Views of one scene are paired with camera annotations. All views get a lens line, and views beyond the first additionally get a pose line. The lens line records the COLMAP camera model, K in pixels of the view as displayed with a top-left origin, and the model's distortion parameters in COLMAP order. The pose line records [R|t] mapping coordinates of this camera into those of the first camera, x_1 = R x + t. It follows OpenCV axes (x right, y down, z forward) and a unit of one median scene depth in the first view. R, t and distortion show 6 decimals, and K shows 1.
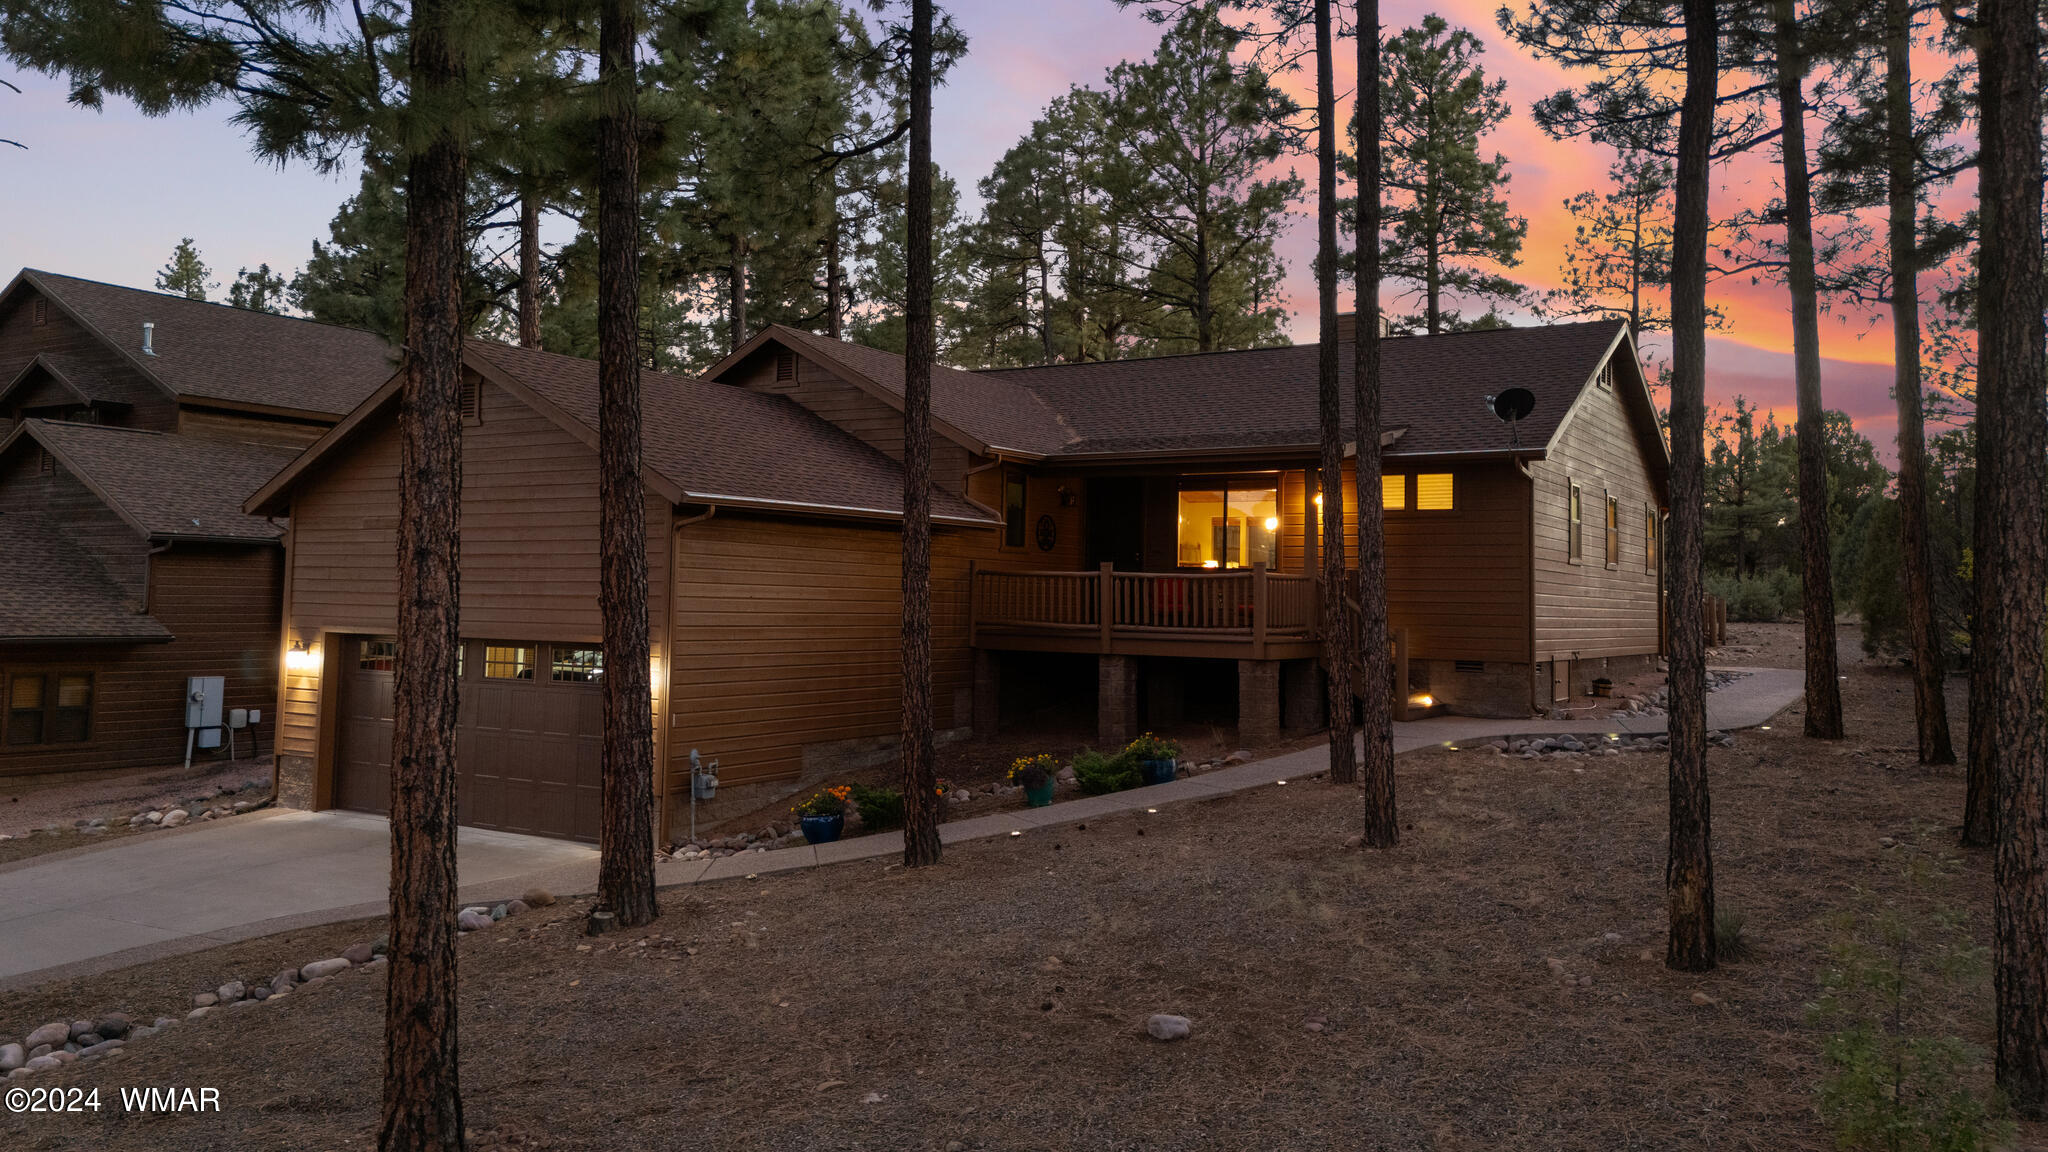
lens RADIAL K [[1554.9, 0, 1020.9], [0, 1554.9, 516.2], [0, 0, 1]] dist [0.031480, 0.000277]
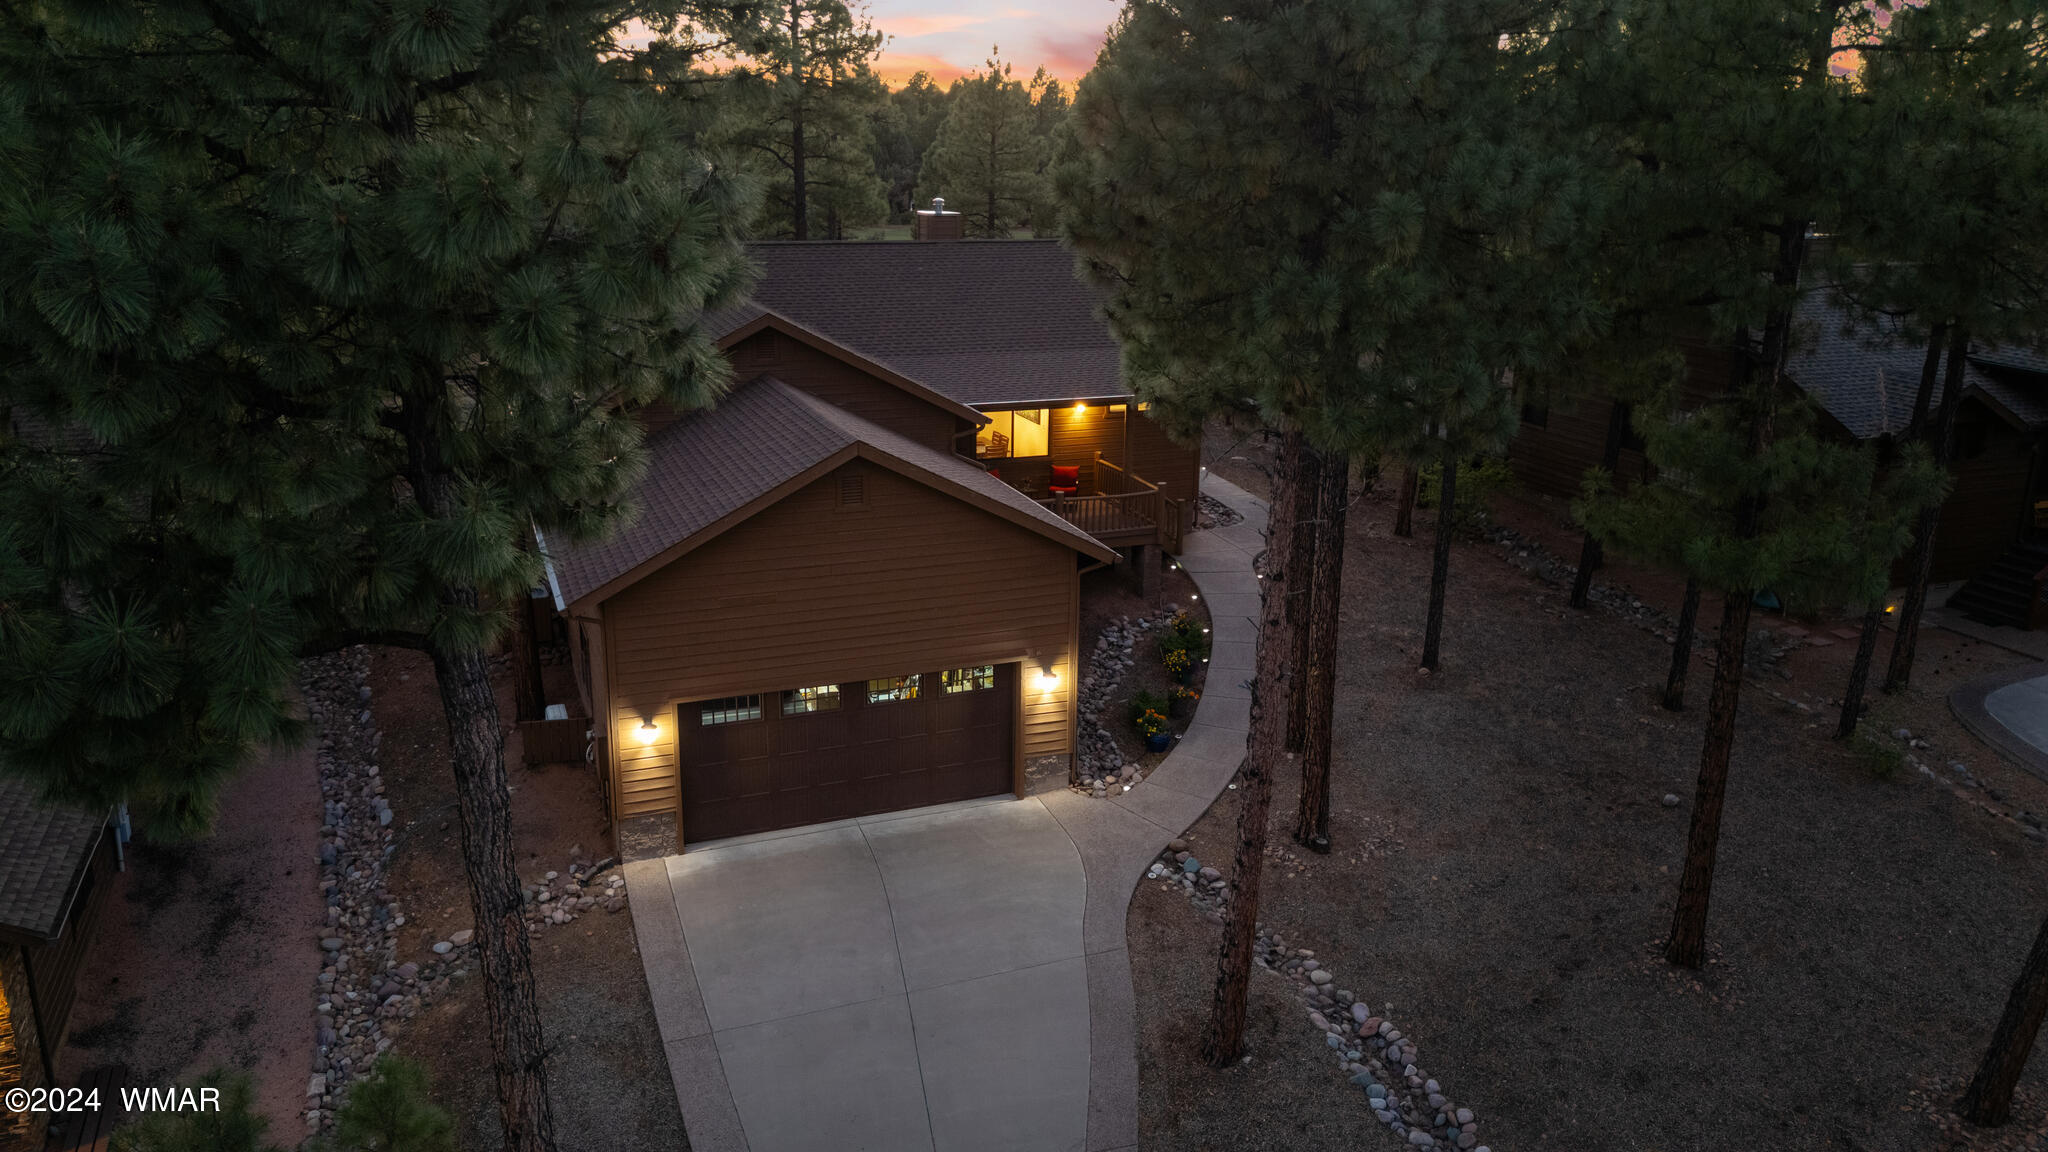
lens RADIAL K [[1489.4, 0, 1024.0], [0, 1489.4, 576.0], [0, 0, 1]] dist [0.057626, 0.000028]
pose [[0.596776, -0.238388, 0.766178, -1.086615], [-0.045250, 0.943331, 0.328753, -0.364585], [-0.801131, -0.230862, 0.552170, 0.261162]]
